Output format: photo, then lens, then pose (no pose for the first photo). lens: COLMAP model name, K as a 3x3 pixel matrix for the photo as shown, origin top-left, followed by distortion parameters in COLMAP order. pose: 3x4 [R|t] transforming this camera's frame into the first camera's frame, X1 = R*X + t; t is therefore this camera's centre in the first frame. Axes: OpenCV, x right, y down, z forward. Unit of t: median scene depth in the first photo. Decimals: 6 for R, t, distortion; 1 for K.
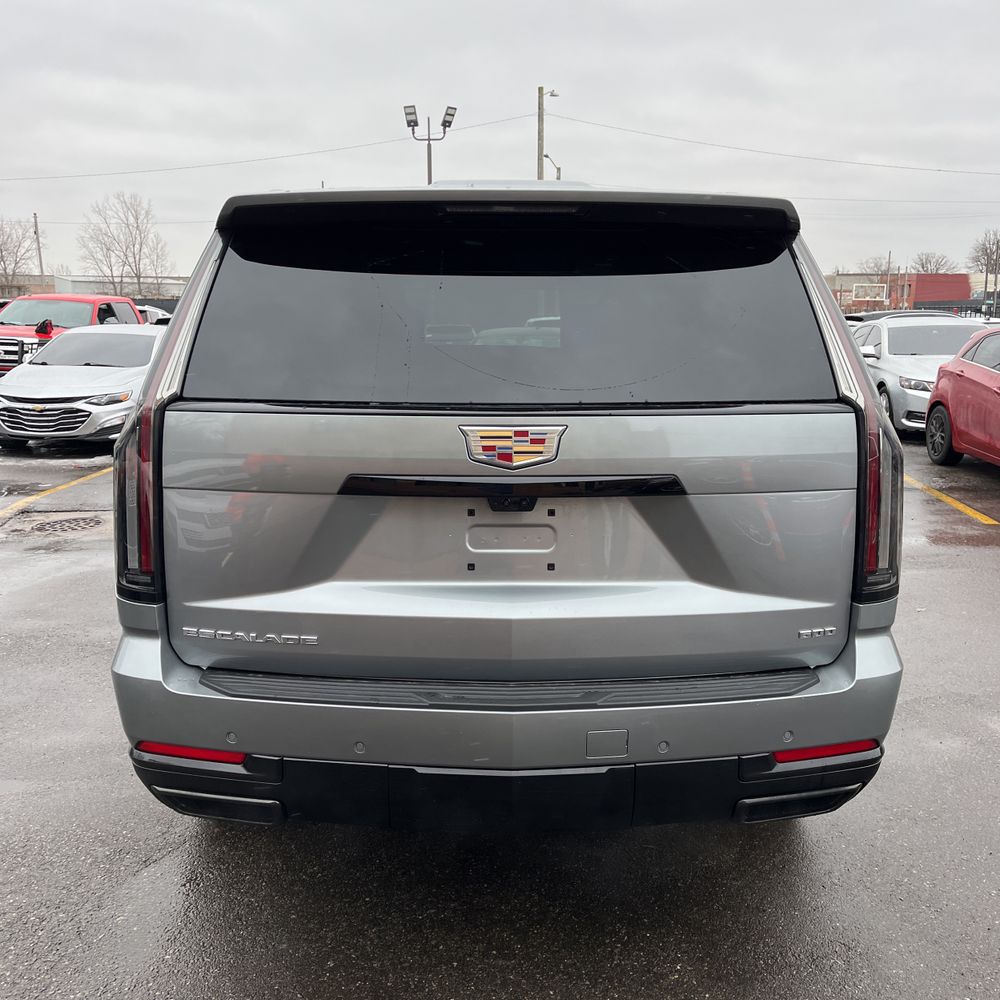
lens RADIAL K [[1005.6, 0, 500.0], [0, 1005.6, 500.0], [0, 0, 1]] dist [0.020297, -0.006201]
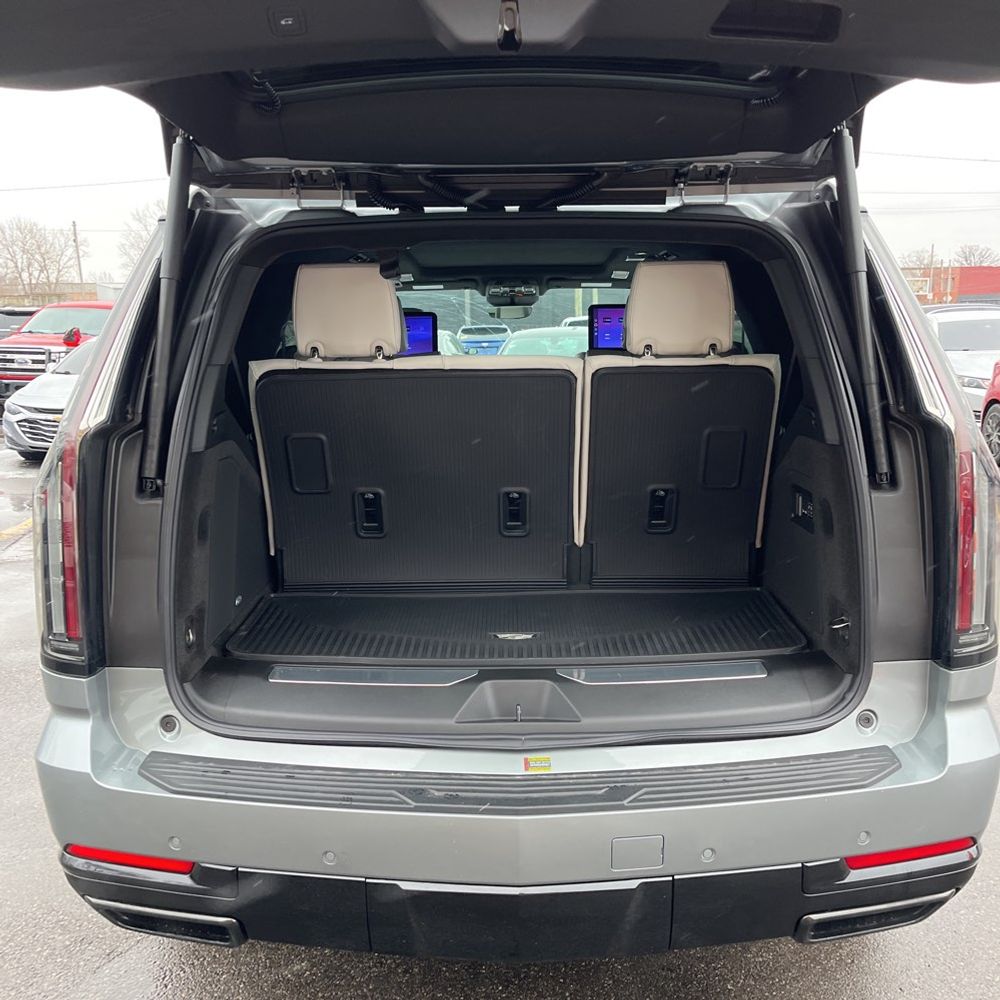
lens RADIAL K [[1022.4, 0, 506.9], [0, 1022.4, 487.2], [0, 0, 1]] dist [0.003853, -0.001522]
pose [[0.999461, -0.010156, -0.031229, 0.029234], [0.009688, 0.999839, -0.015092, -0.035570], [0.031377, 0.014782, 0.999398, 0.170101]]
